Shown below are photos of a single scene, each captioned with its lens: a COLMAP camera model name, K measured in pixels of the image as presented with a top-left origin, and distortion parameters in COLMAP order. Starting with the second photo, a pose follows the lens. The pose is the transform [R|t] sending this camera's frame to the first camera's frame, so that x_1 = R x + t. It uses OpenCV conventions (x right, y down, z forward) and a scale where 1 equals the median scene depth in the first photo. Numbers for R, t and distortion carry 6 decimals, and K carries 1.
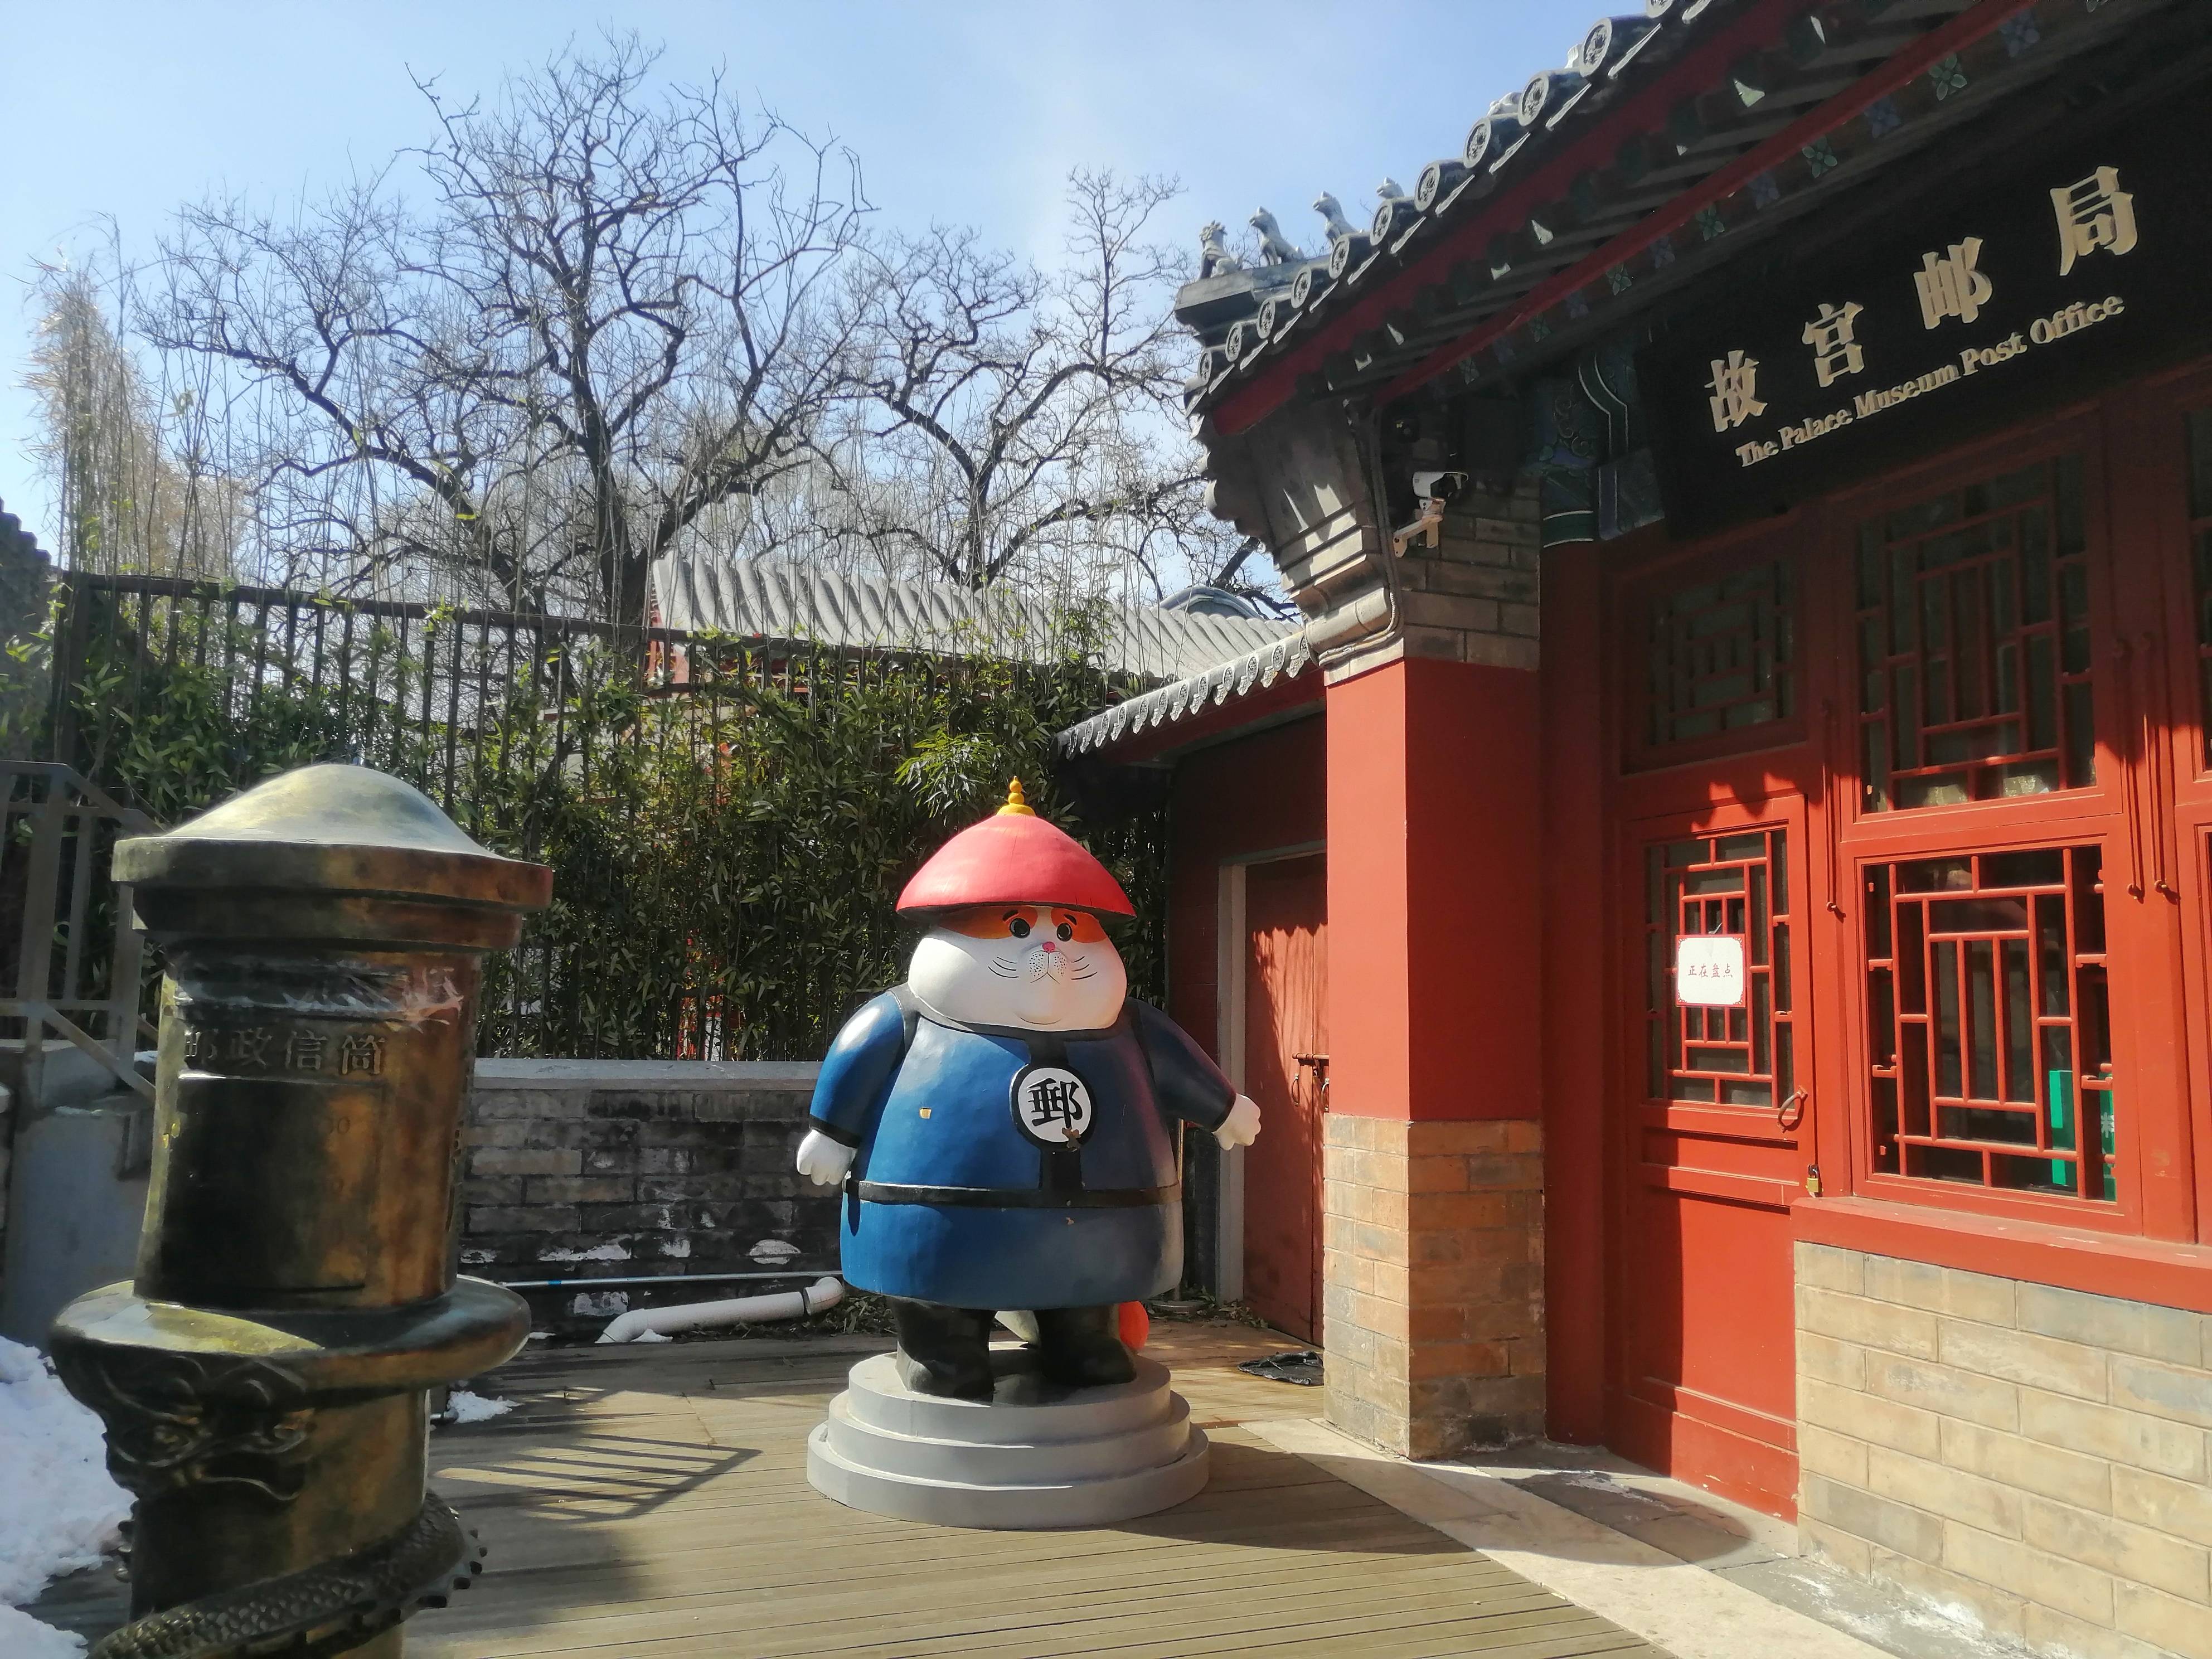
lens RADIAL K [[1688.7, 0, 1106.0], [0, 1688.7, 829.5], [0, 0, 1]] dist [0.038433, -0.056063]
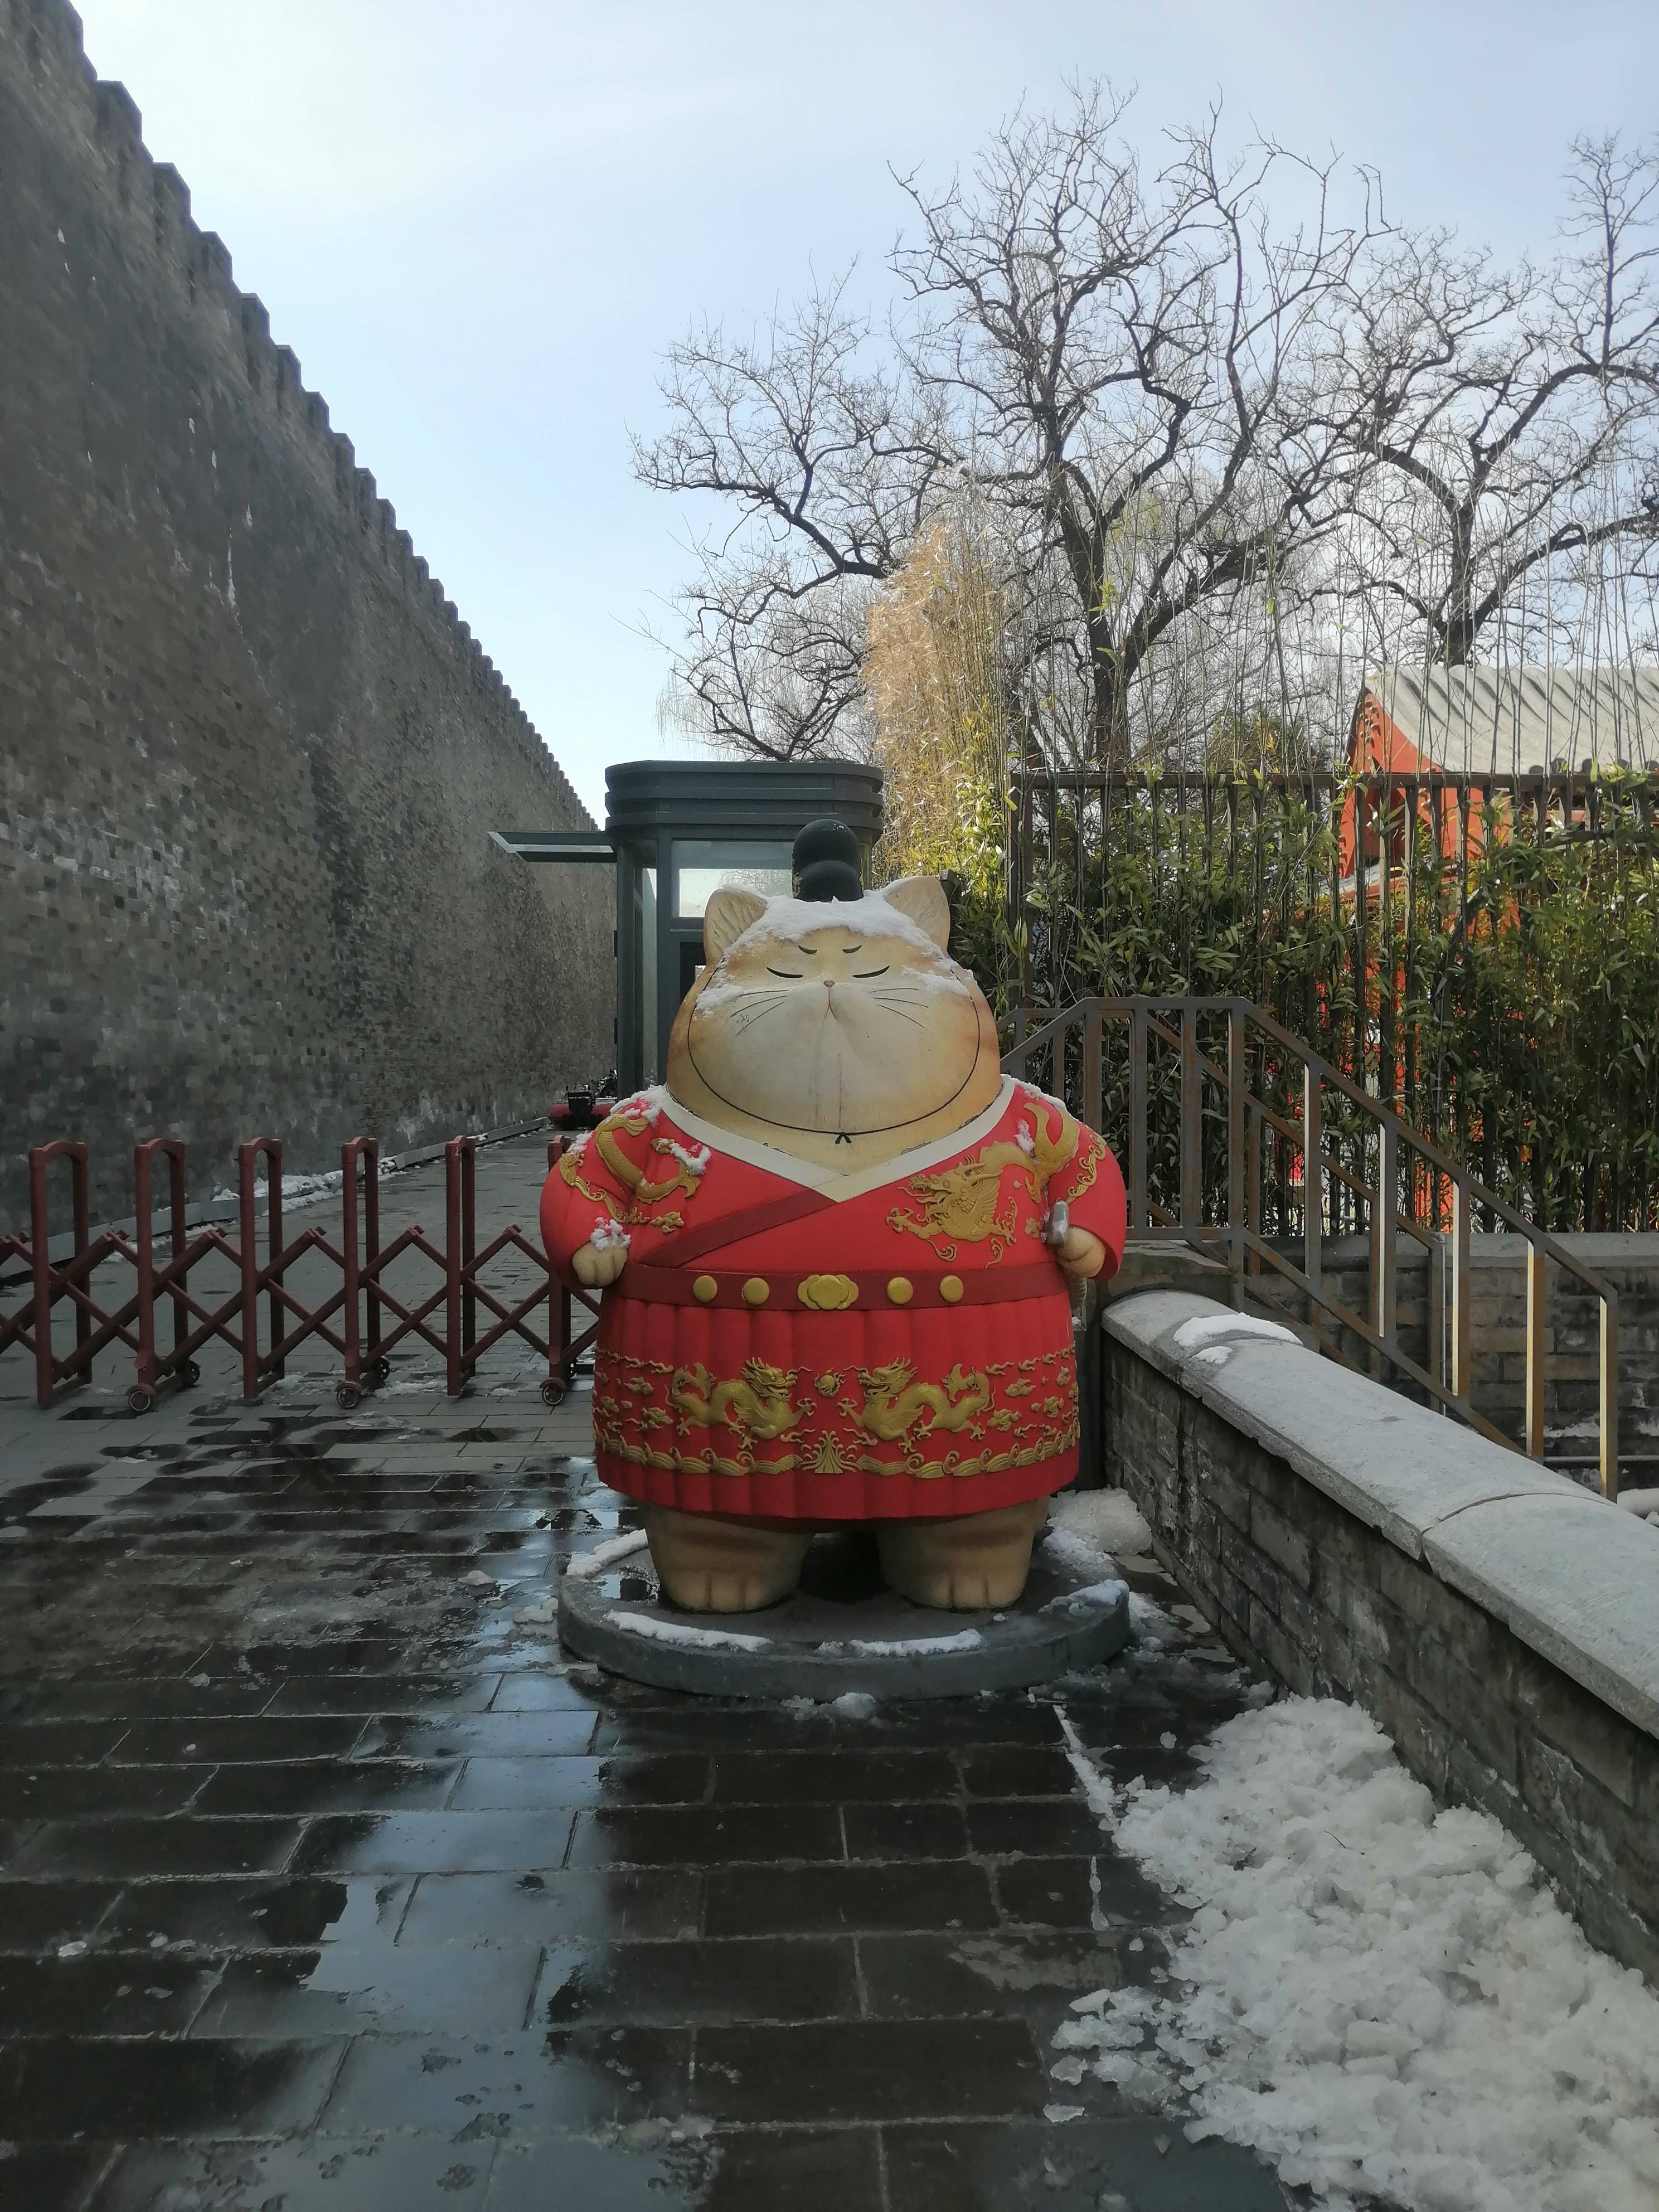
lens RADIAL K [[1688.7, 0, 829.5], [0, 1688.7, 1106.0], [0, 0, 1]] dist [0.038433, -0.056063]
pose [[0.948154, -0.017684, -0.317319, -0.130029], [0.059803, 0.990542, 0.123490, -0.028305], [0.312134, -0.136064, 0.940244, -0.013421]]
